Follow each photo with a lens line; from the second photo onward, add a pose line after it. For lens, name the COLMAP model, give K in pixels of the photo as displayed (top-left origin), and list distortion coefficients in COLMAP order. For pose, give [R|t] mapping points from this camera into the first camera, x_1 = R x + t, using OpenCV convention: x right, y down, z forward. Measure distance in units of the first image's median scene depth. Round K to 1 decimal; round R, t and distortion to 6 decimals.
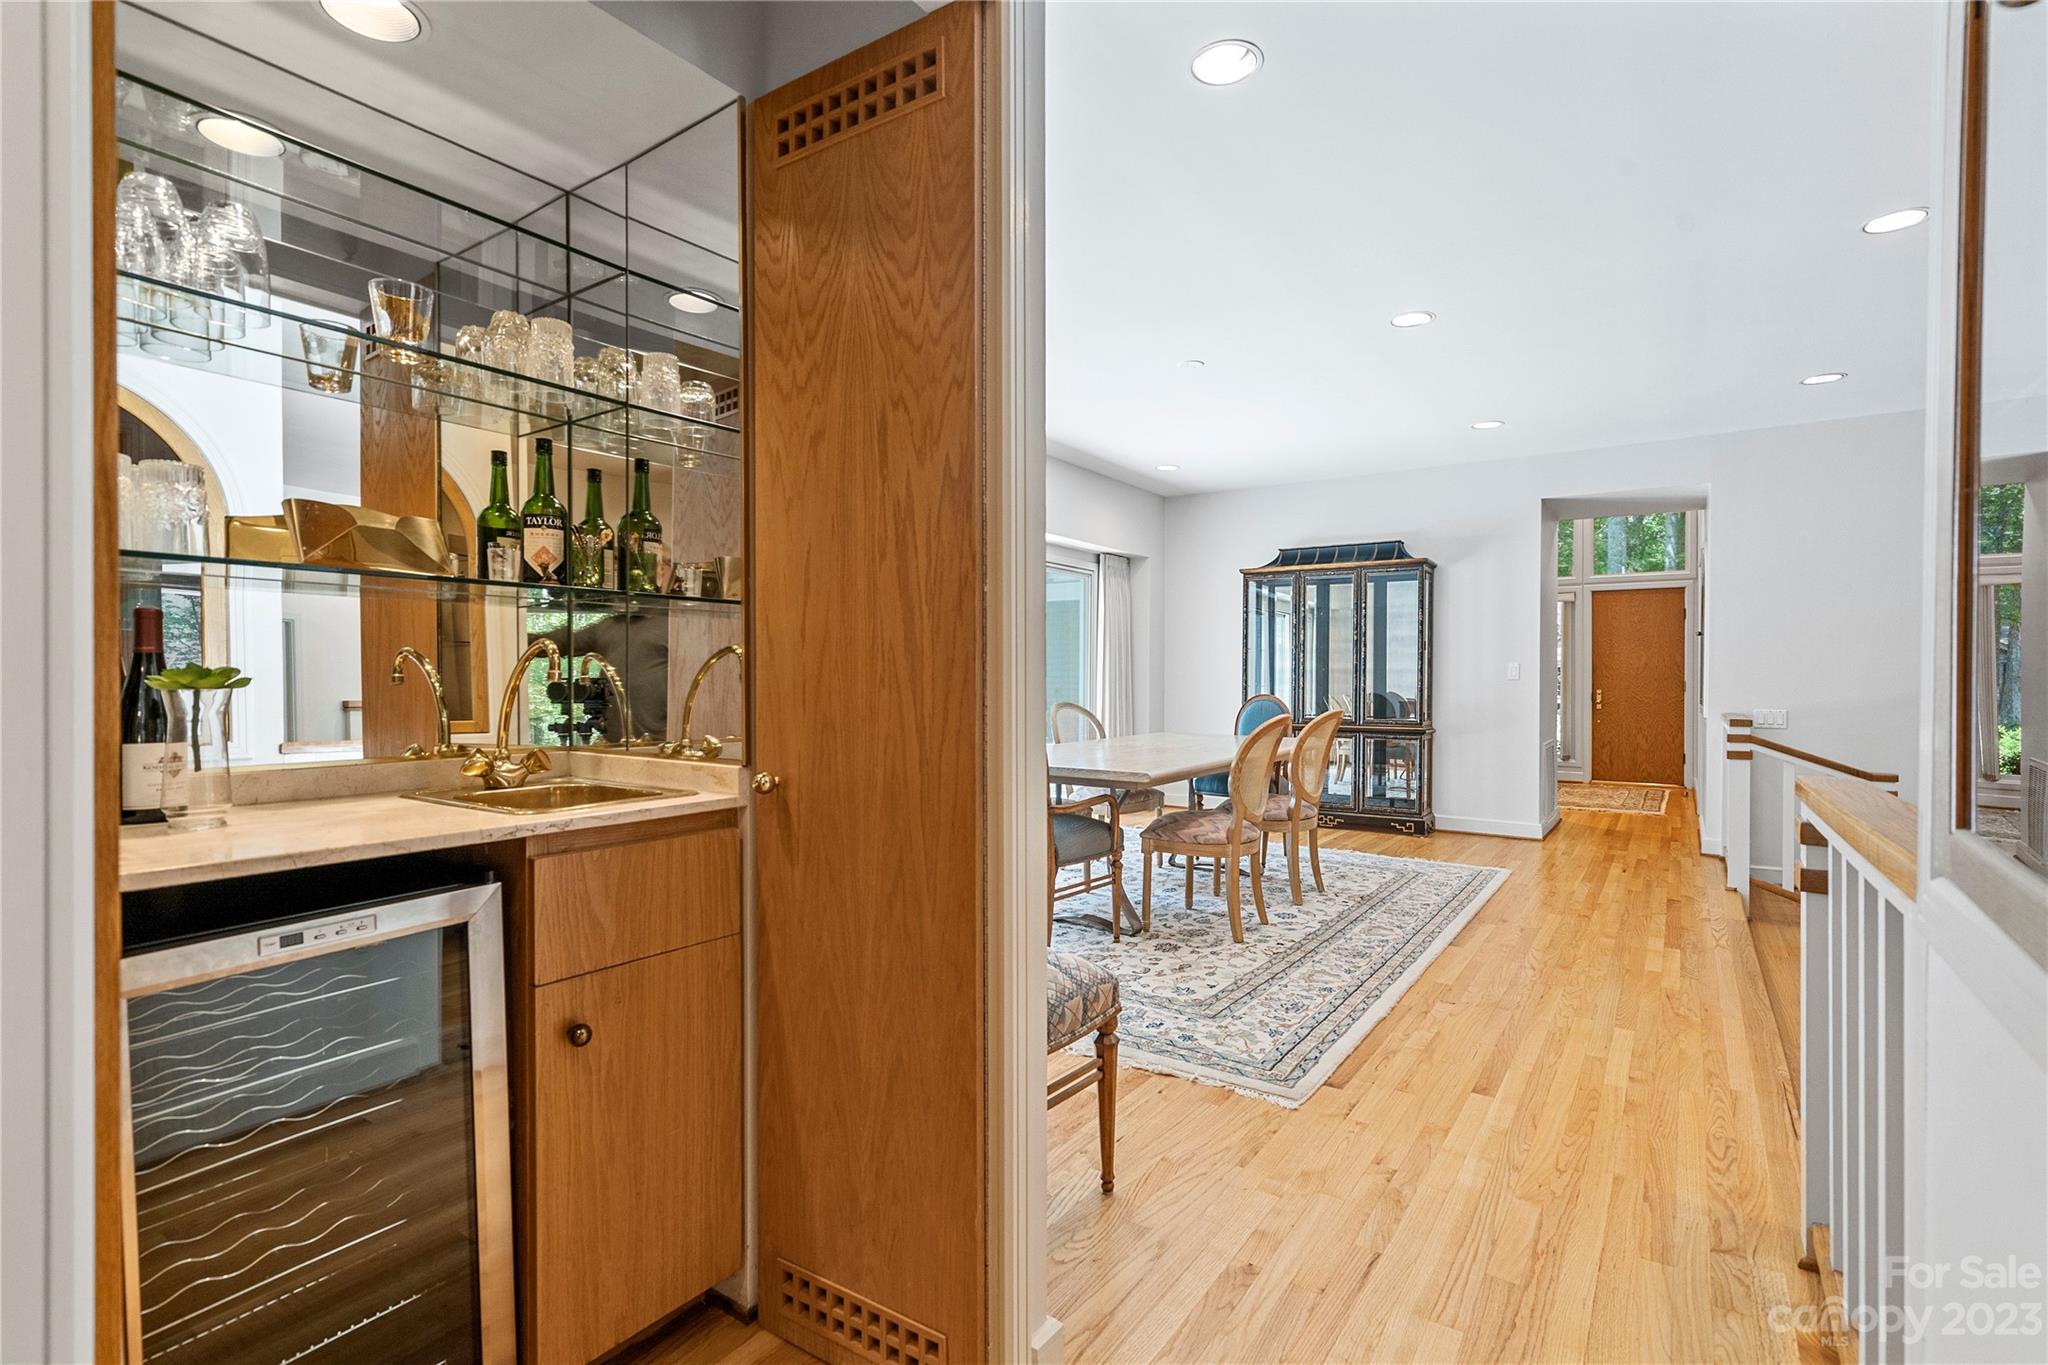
lens RADIAL K [[930.8, 0, 1035.6], [0, 930.8, 686.1], [0, 0, 1]] dist [-0.004967, 0.003583]
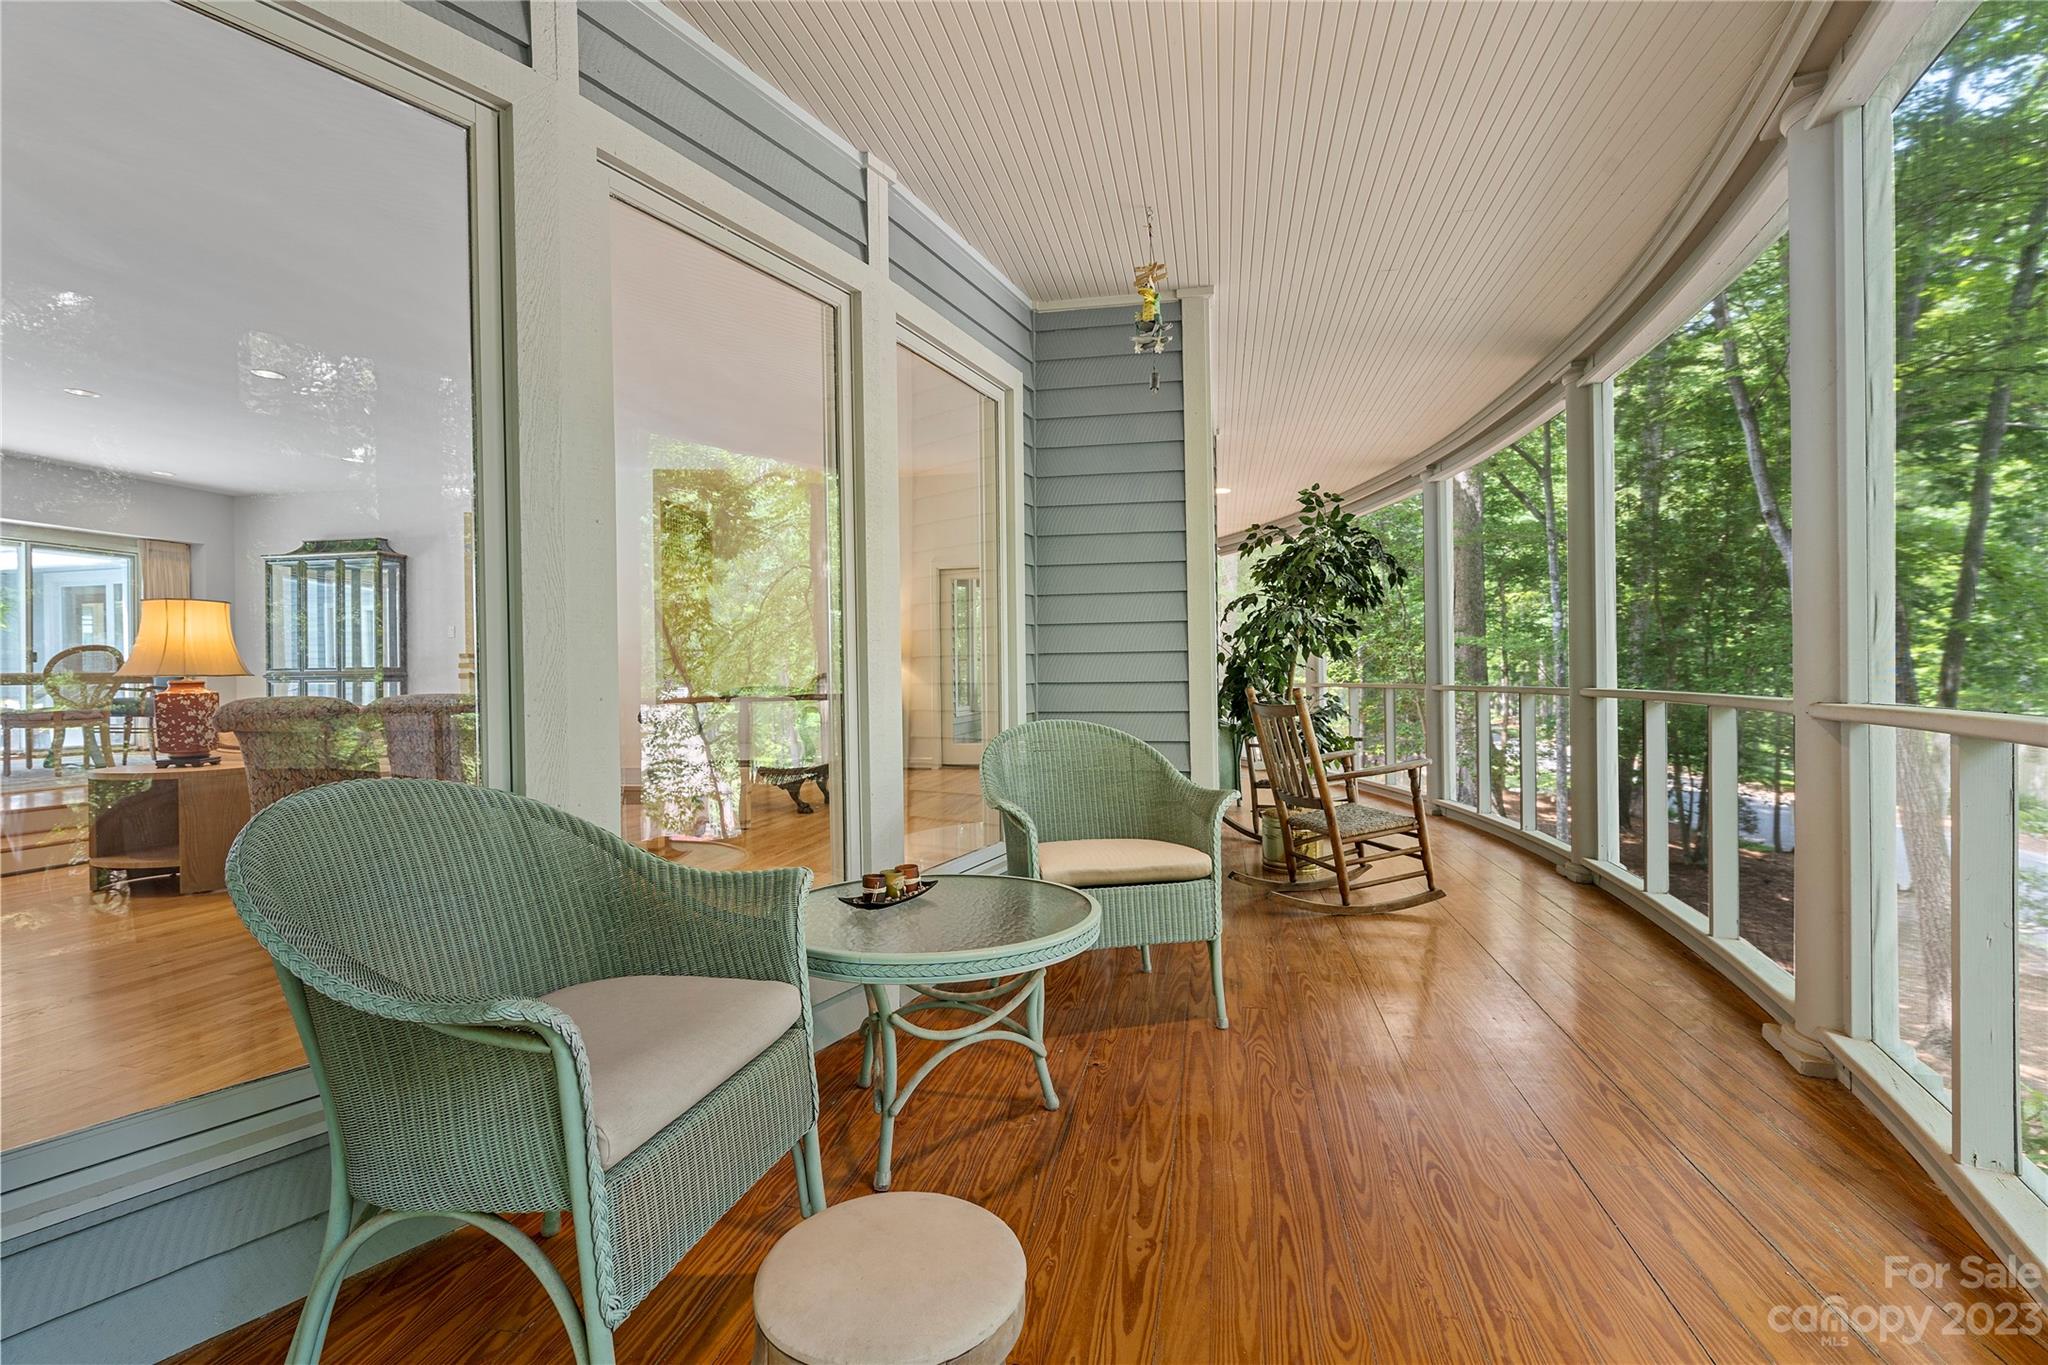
lens RADIAL K [[930.8, 0, 1026.3], [0, 930.8, 679.1], [0, 0, 1]] dist [-0.004967, 0.003583]
pose [[0.930212, -0.018202, 0.366572, 1.308820], [0.021694, 0.999750, -0.005409, 0.138157], [-0.366382, 0.012984, 0.930374, -1.064190]]
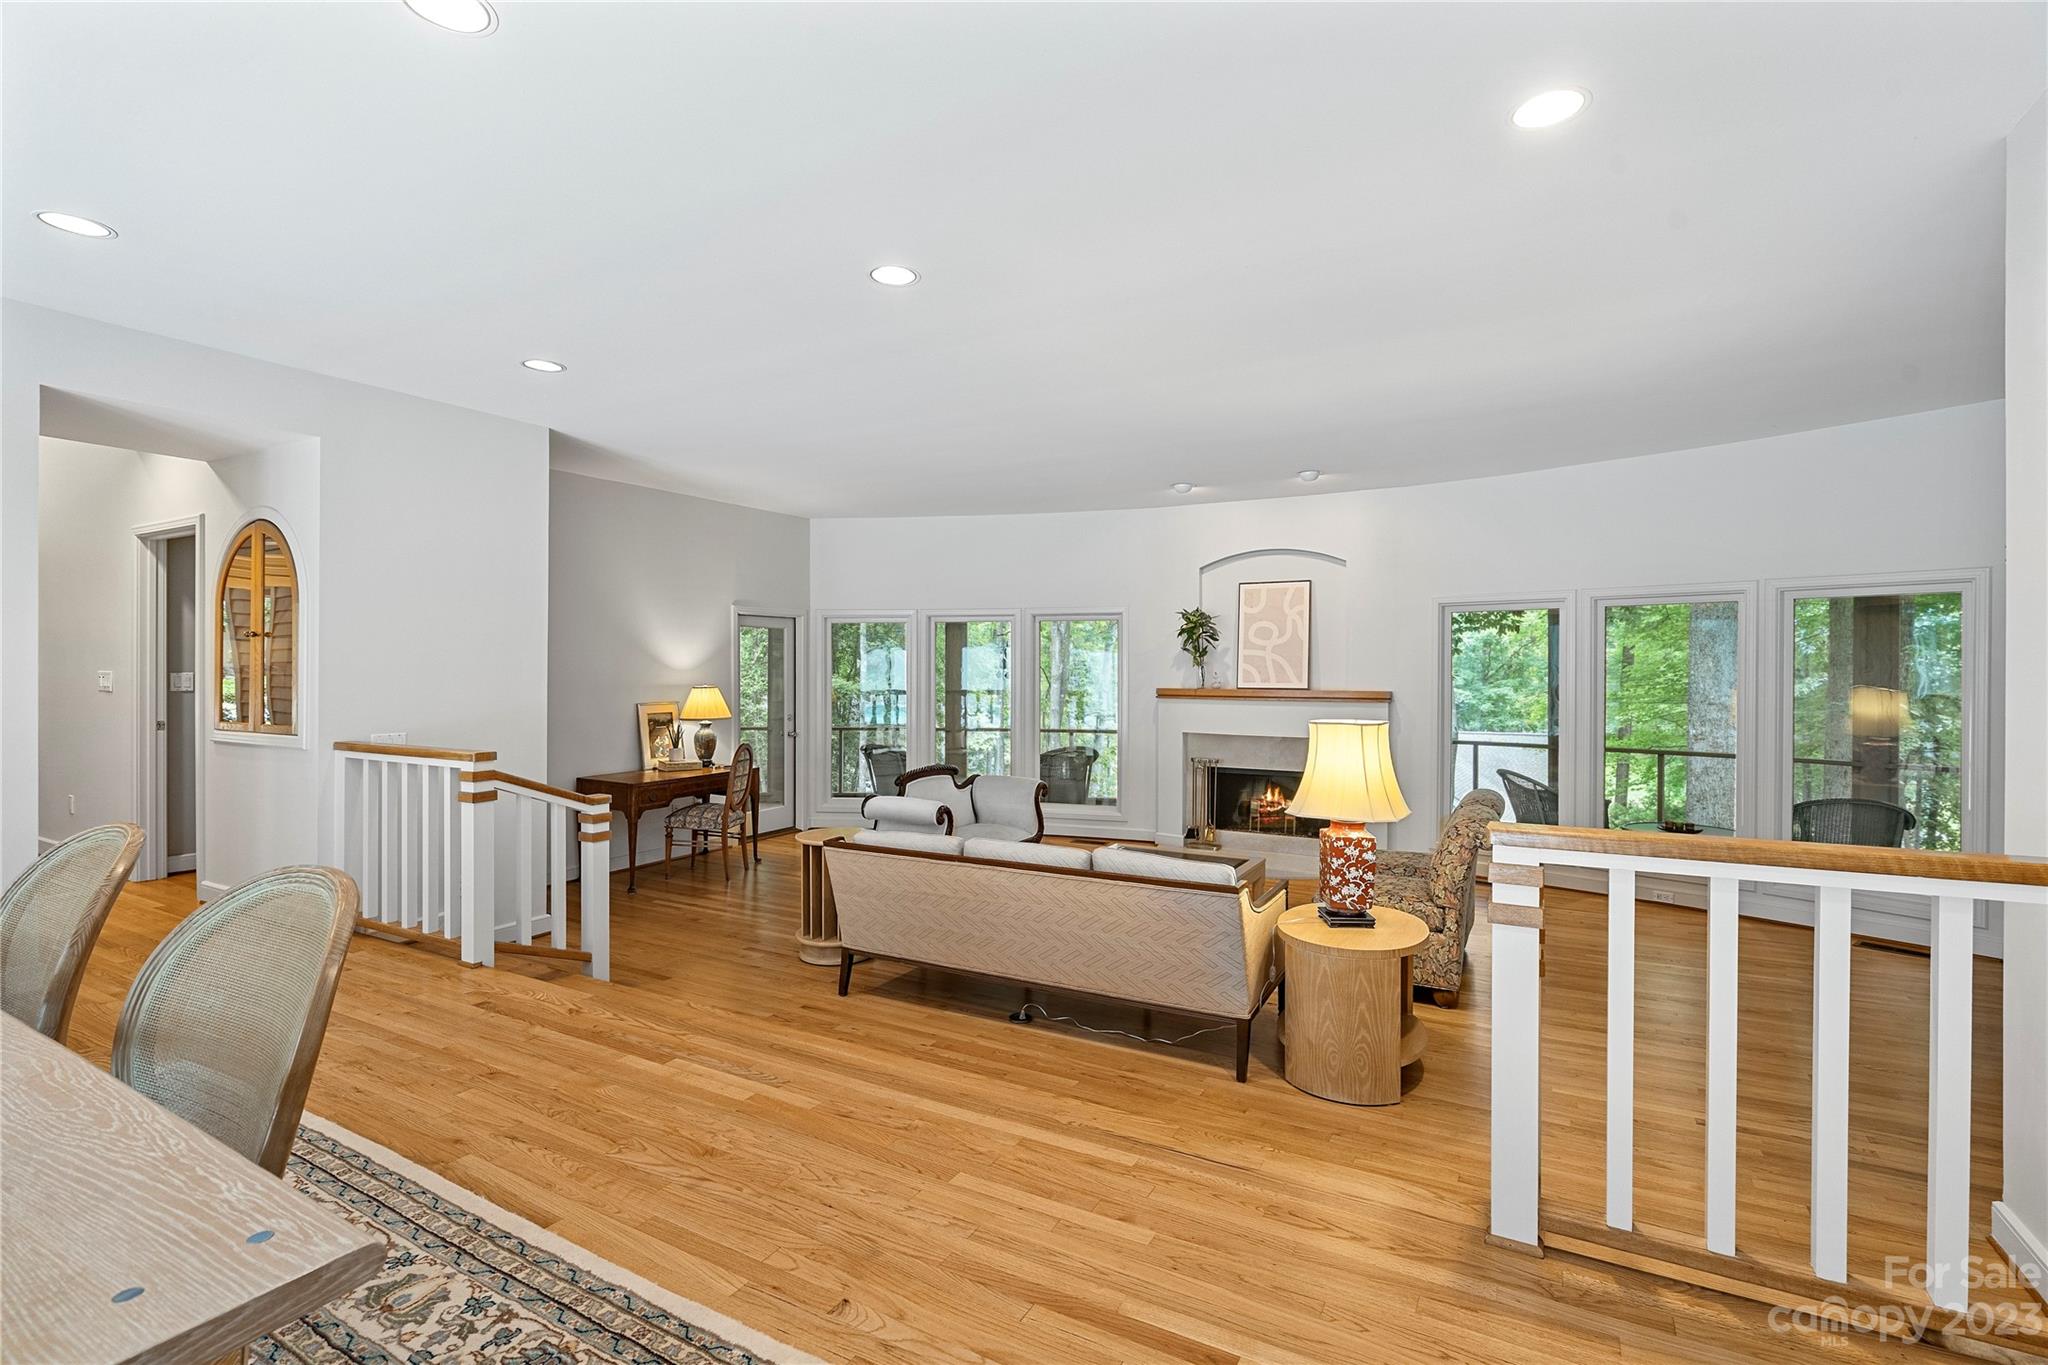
lens RADIAL K [[930.8, 0, 1028.8], [0, 930.8, 665.7], [0, 0, 1]] dist [-0.004967, 0.003583]
pose [[-0.081403, -0.001945, 0.996679, -0.114205], [0.008143, 0.999963, 0.002616, -0.048002], [-0.996648, 0.008329, -0.081385, 0.743534]]
